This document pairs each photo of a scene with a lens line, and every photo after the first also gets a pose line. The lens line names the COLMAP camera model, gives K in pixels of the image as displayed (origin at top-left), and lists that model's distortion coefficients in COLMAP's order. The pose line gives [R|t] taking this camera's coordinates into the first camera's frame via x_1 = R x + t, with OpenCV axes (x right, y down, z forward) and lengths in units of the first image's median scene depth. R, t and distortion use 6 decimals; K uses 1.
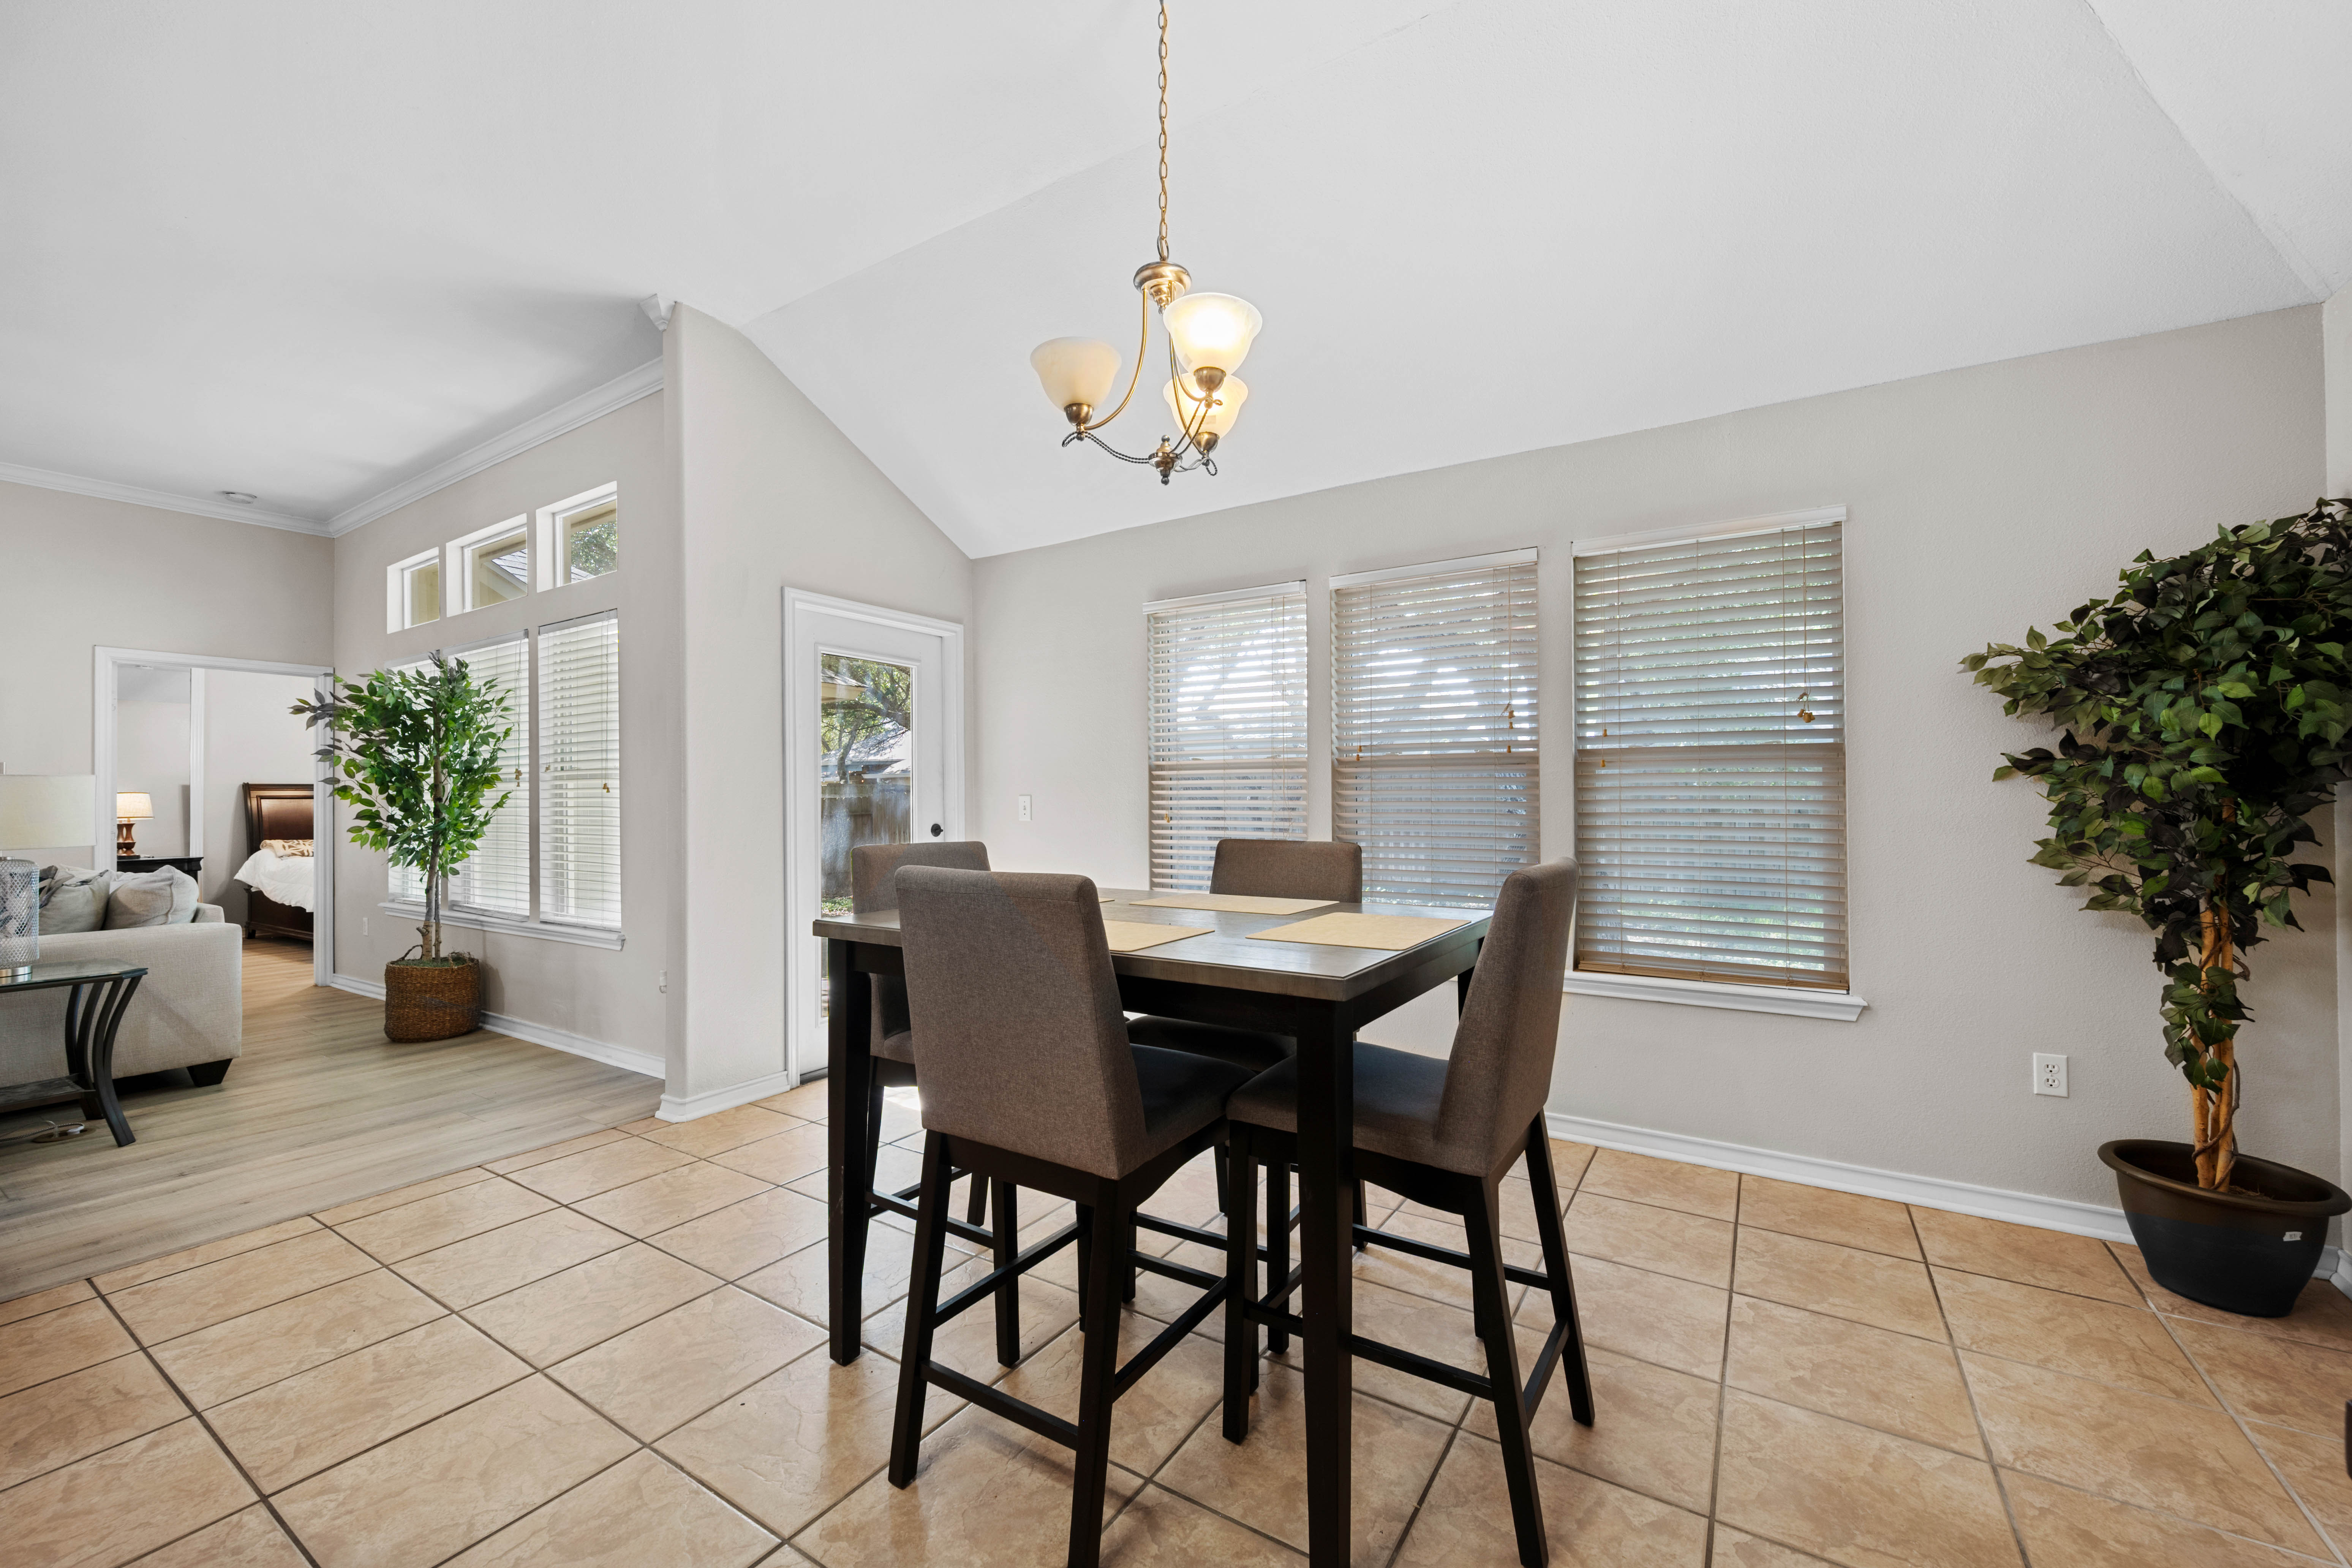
lens RADIAL K [[928.6, 0, 1198.9], [0, 928.6, 791.9], [0, 0, 1]] dist [-0.002090, 0.000335]
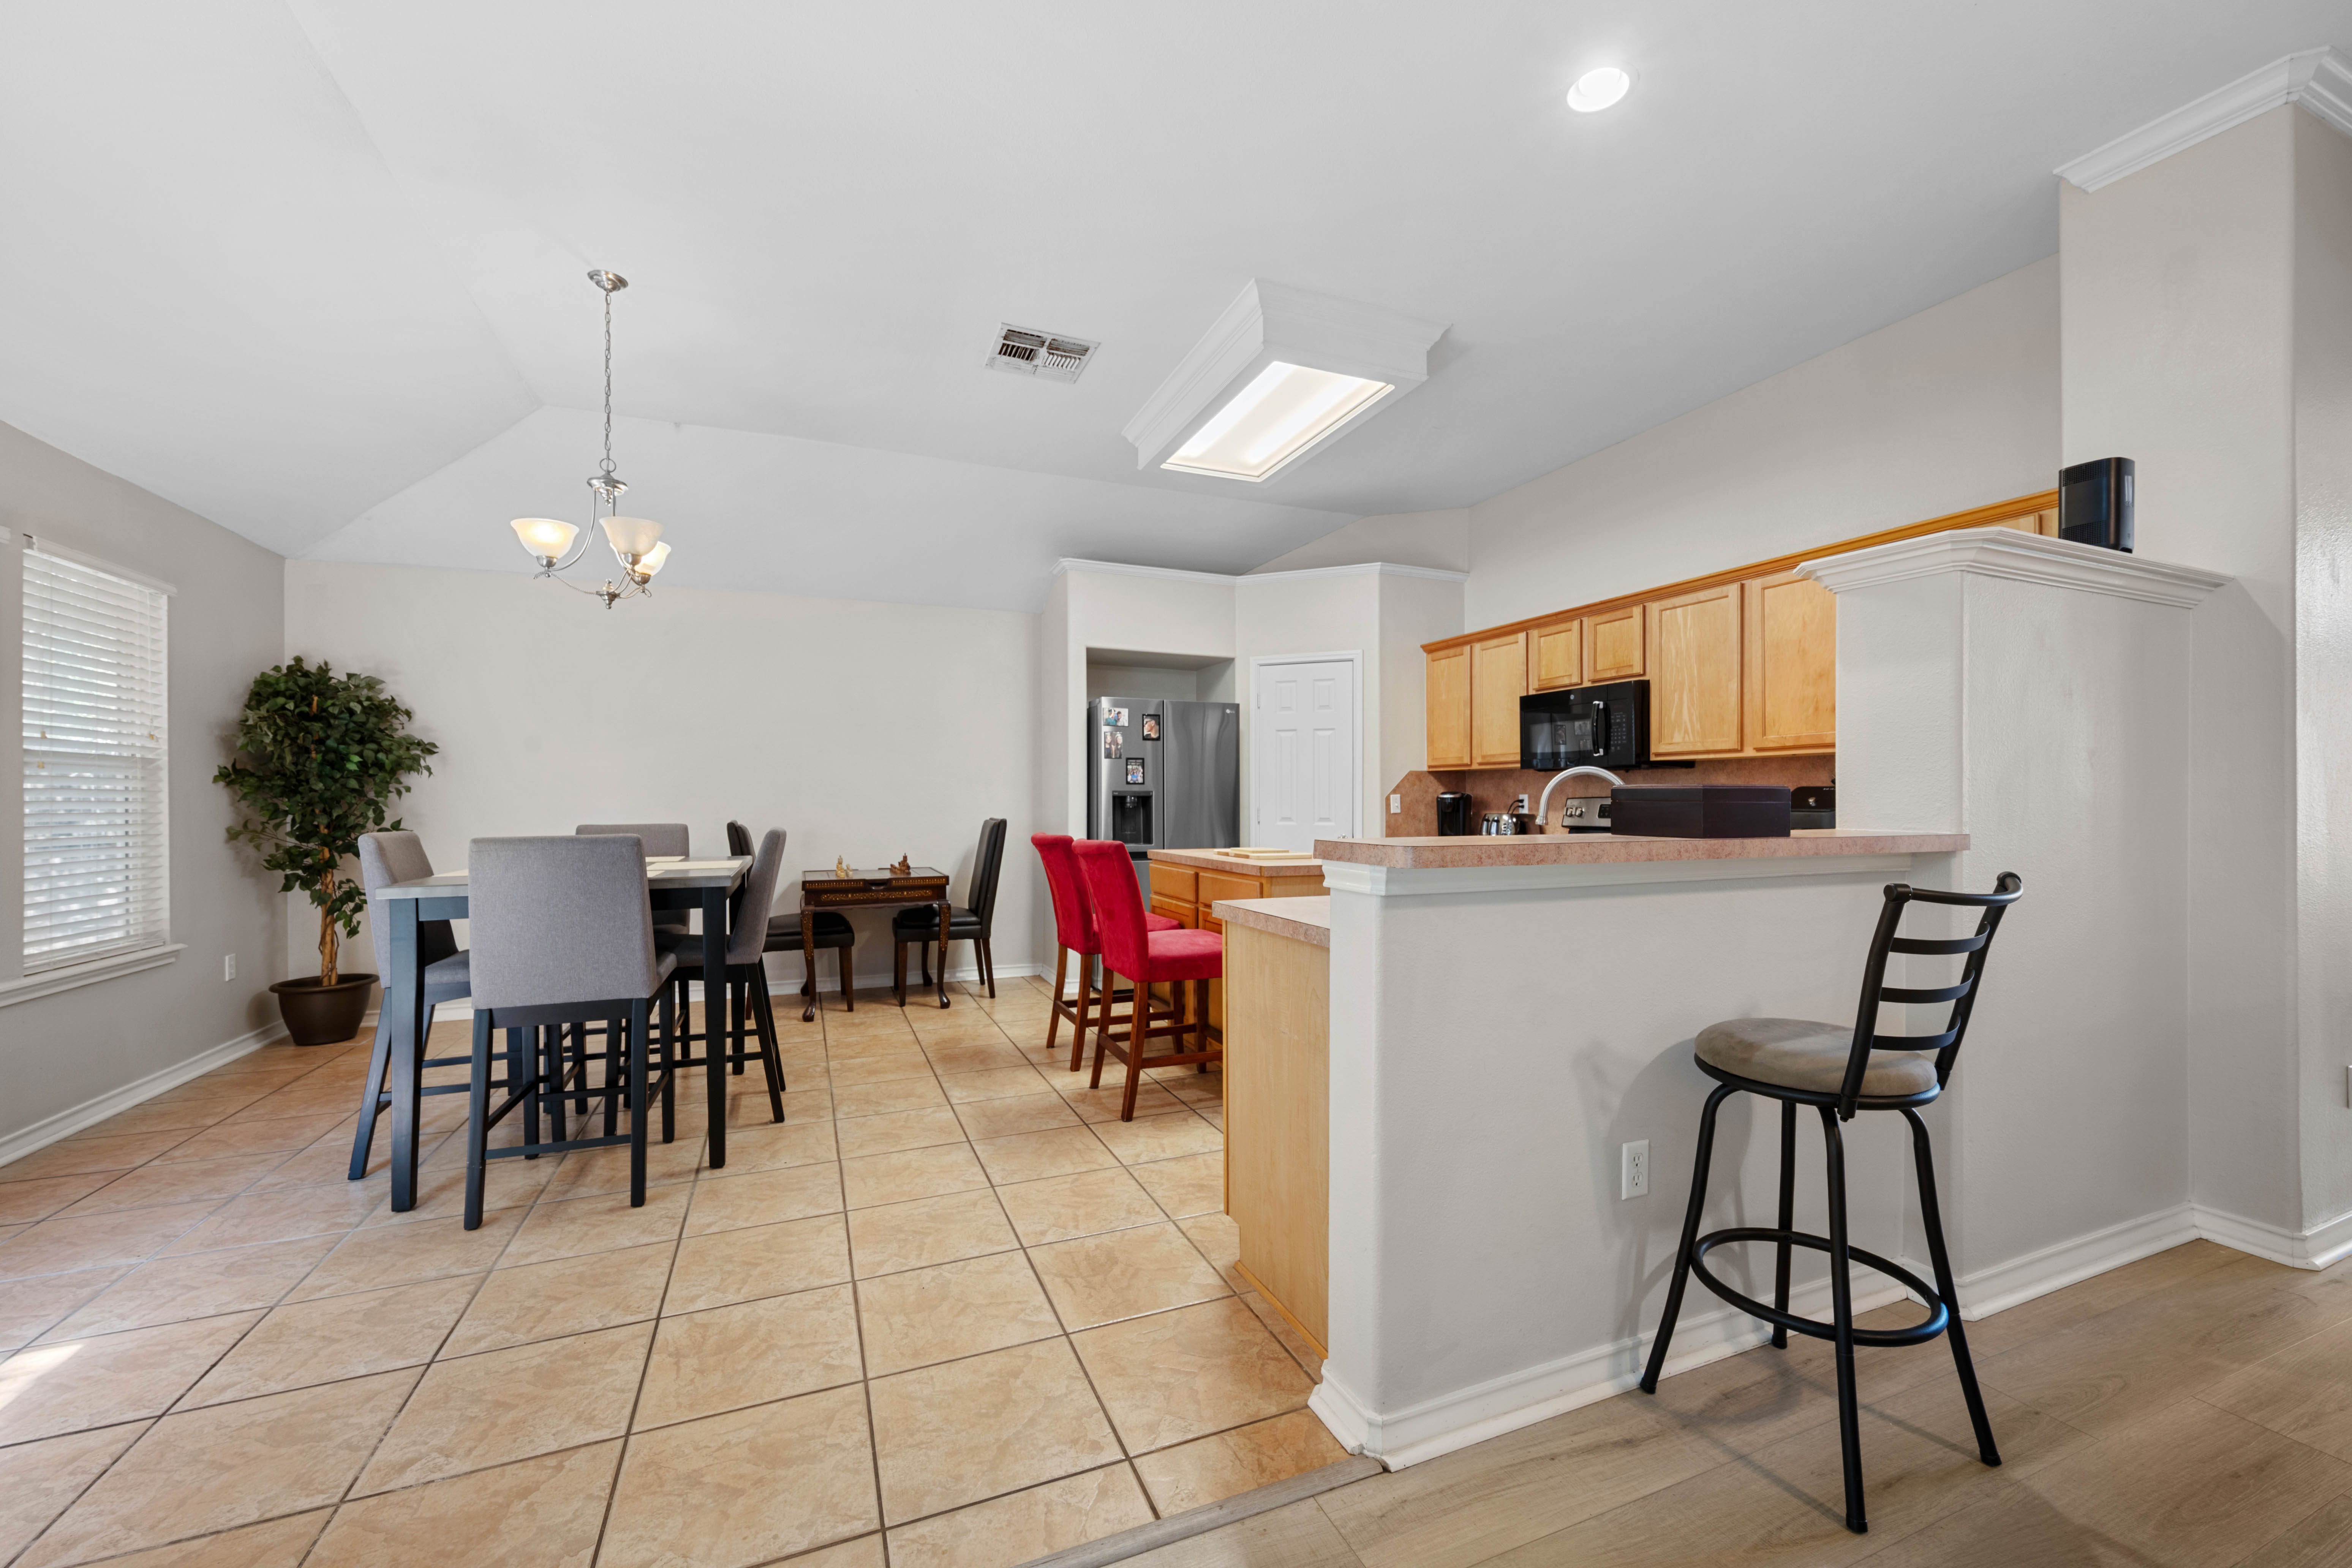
lens RADIAL K [[928.6, 0, 1188.7], [0, 928.6, 800.3], [0, 0, 1]] dist [-0.002090, 0.000335]
pose [[-0.817210, 0.005341, 0.576315, -1.400507], [0.001272, 0.999971, -0.007464, 0.020311], [-0.576339, -0.005366, -0.817193, 1.337610]]
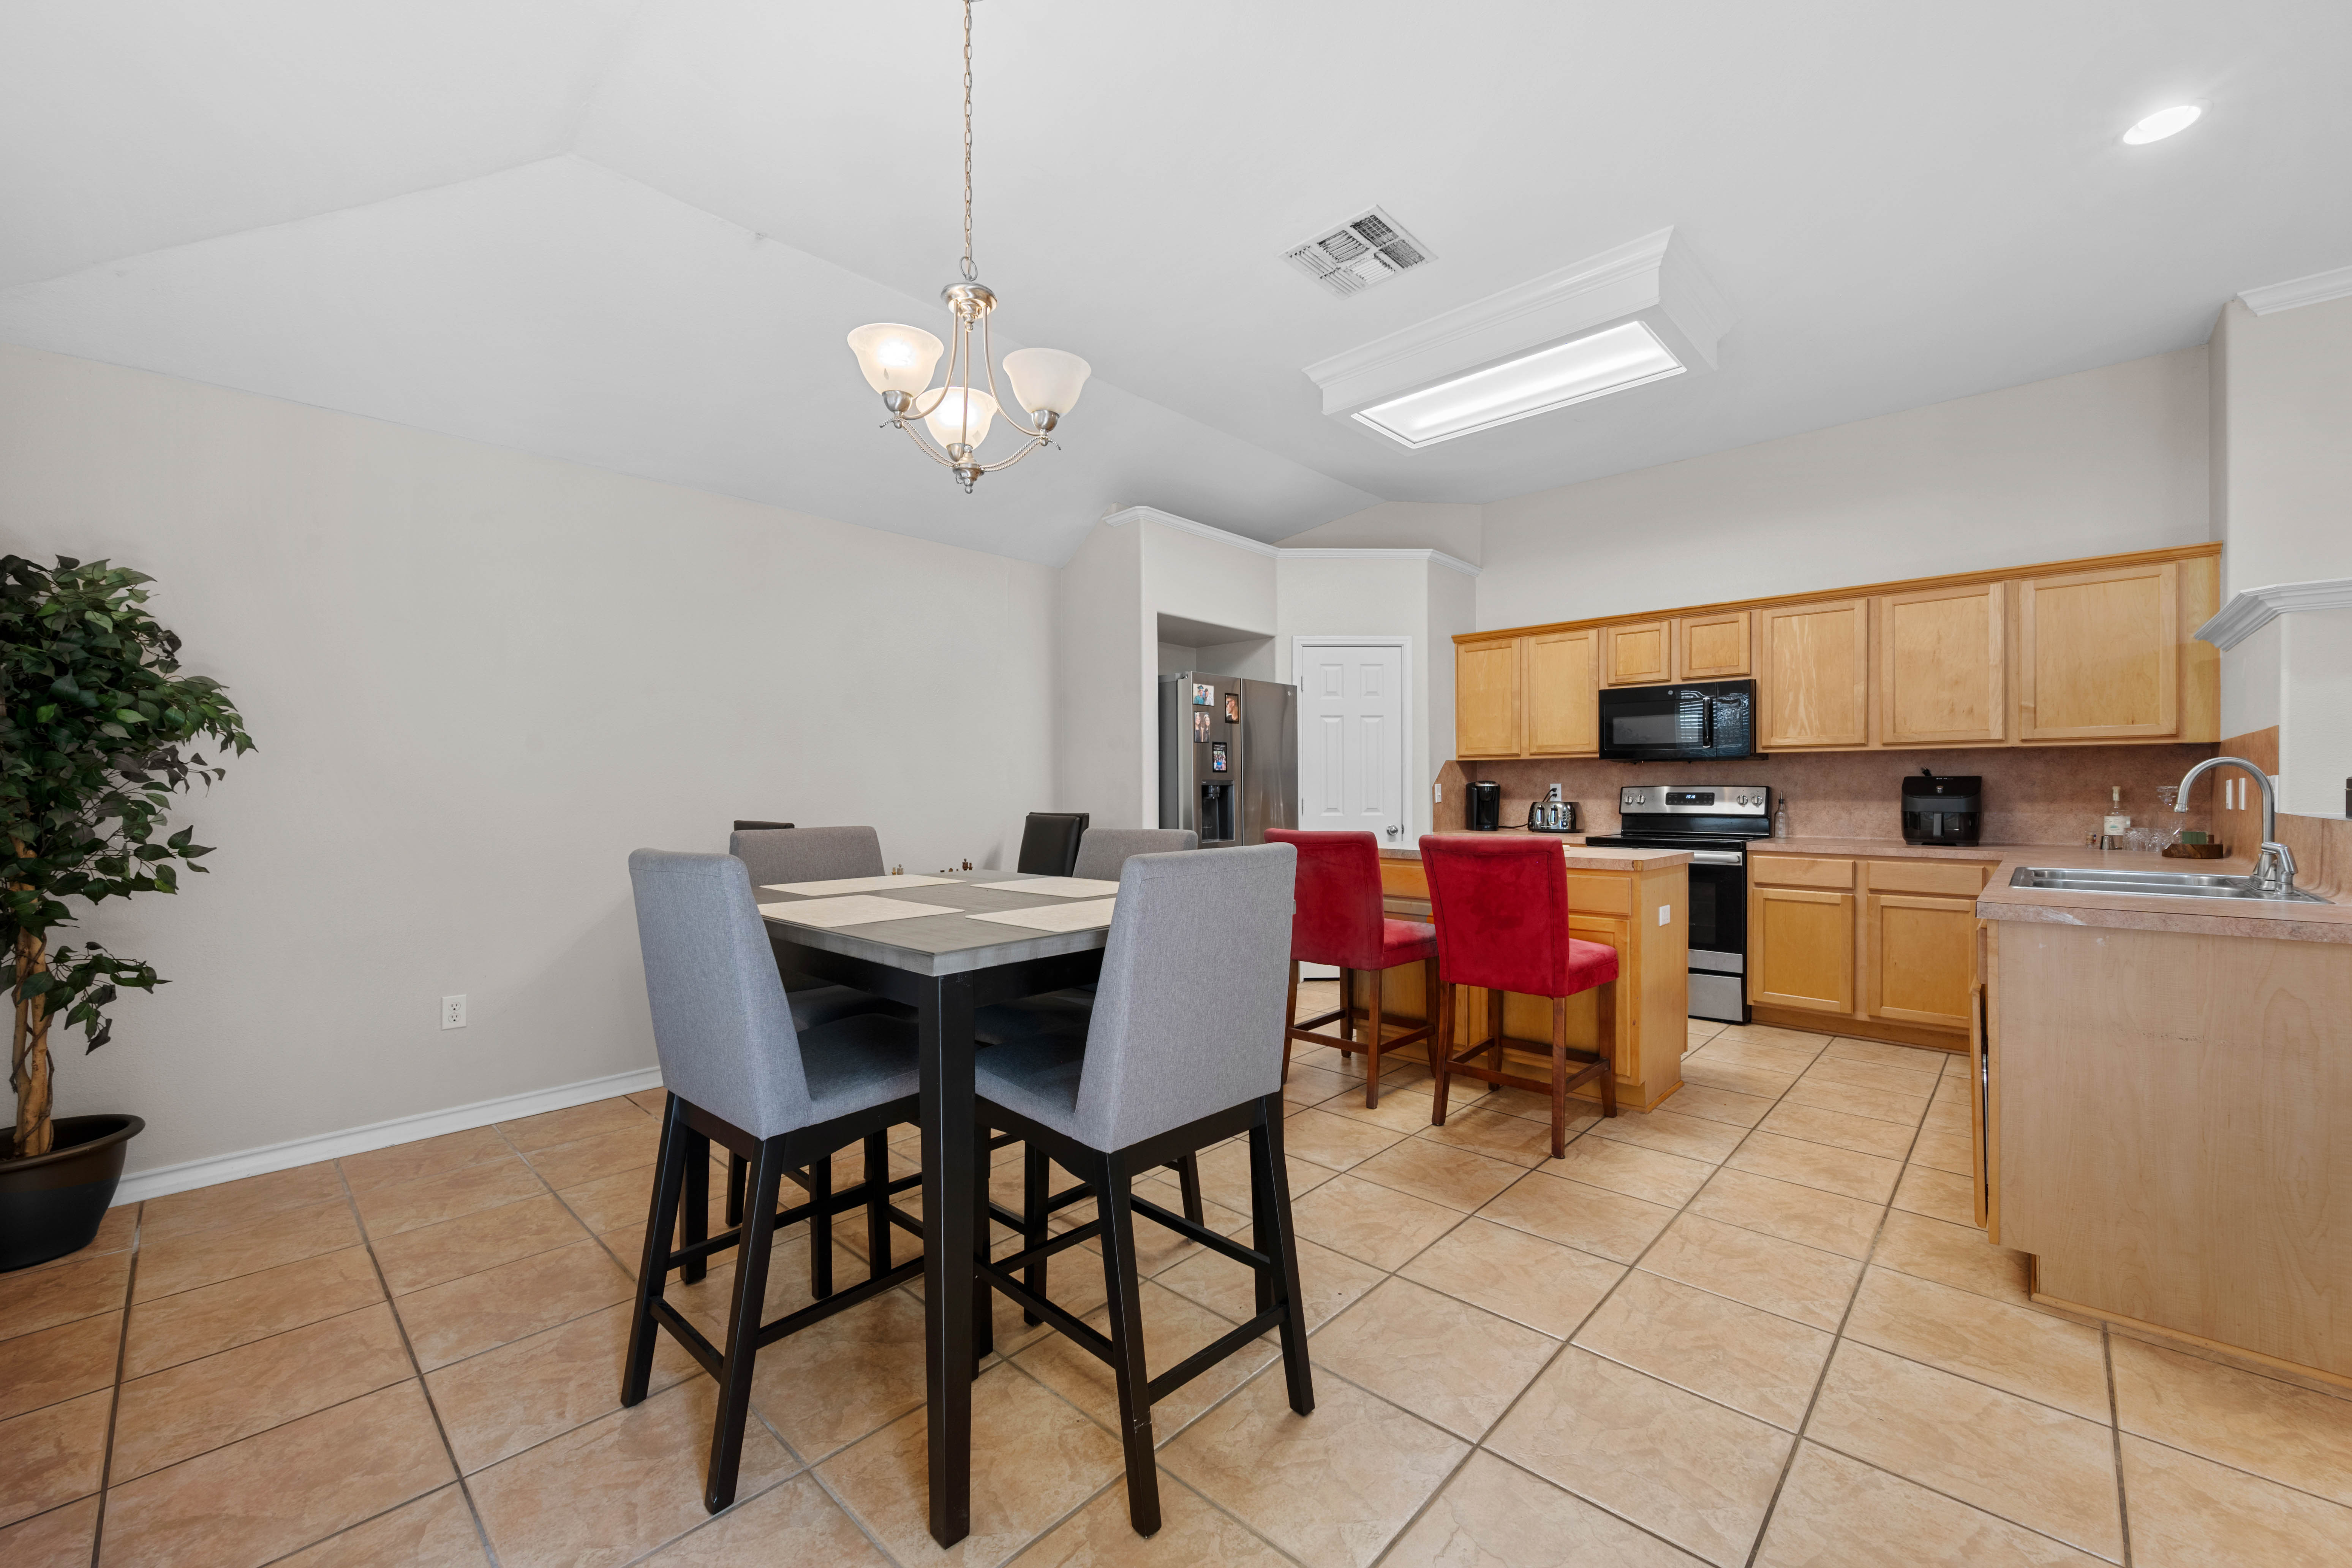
lens RADIAL K [[928.6, 0, 1185.6], [0, 928.6, 789.7], [0, 0, 1]] dist [-0.002090, 0.000335]
pose [[-0.981334, 0.008148, 0.192141, -0.365042], [0.007028, 0.999954, -0.006513, 0.015124], [-0.192185, -0.005041, -0.981346, 1.520122]]
